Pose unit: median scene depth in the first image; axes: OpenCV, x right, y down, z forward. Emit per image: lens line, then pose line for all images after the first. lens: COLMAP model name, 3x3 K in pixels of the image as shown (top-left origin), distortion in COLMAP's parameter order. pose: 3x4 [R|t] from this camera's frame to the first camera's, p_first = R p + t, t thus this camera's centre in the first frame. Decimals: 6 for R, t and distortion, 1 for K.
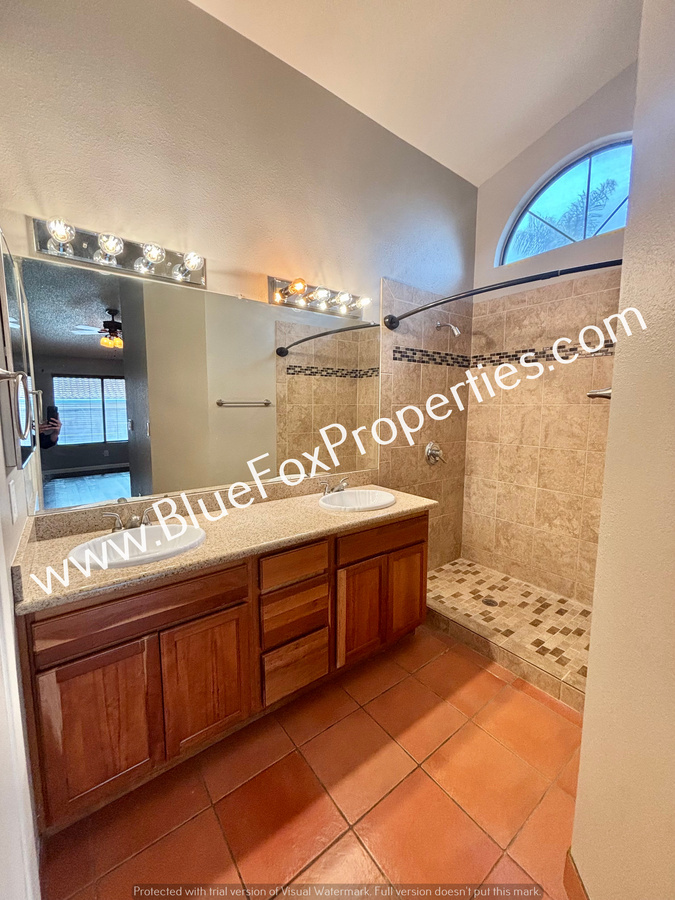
lens RADIAL K [[364.4, 0, 339.2], [0, 364.4, 450.8], [0, 0, 1]] dist [0.001071, -0.001087]
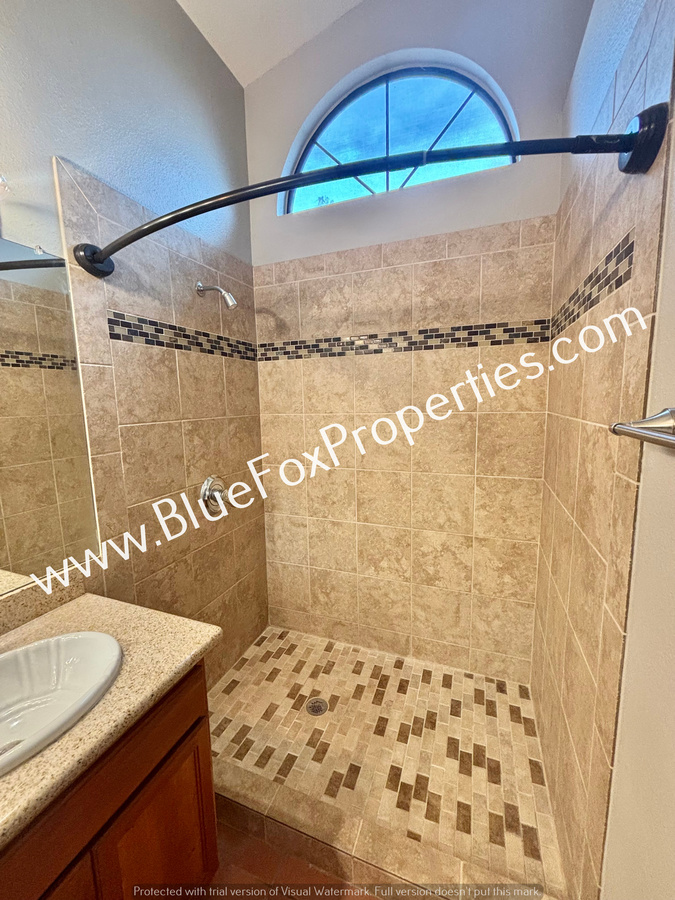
lens RADIAL K [[364.4, 0, 339.4], [0, 364.4, 450.7], [0, 0, 1]] dist [0.001071, -0.001087]
pose [[0.850055, -0.091272, 0.518725, 0.132604], [0.083511, 0.995768, 0.038358, -0.079947], [-0.520031, 0.010713, 0.854080, 0.372765]]
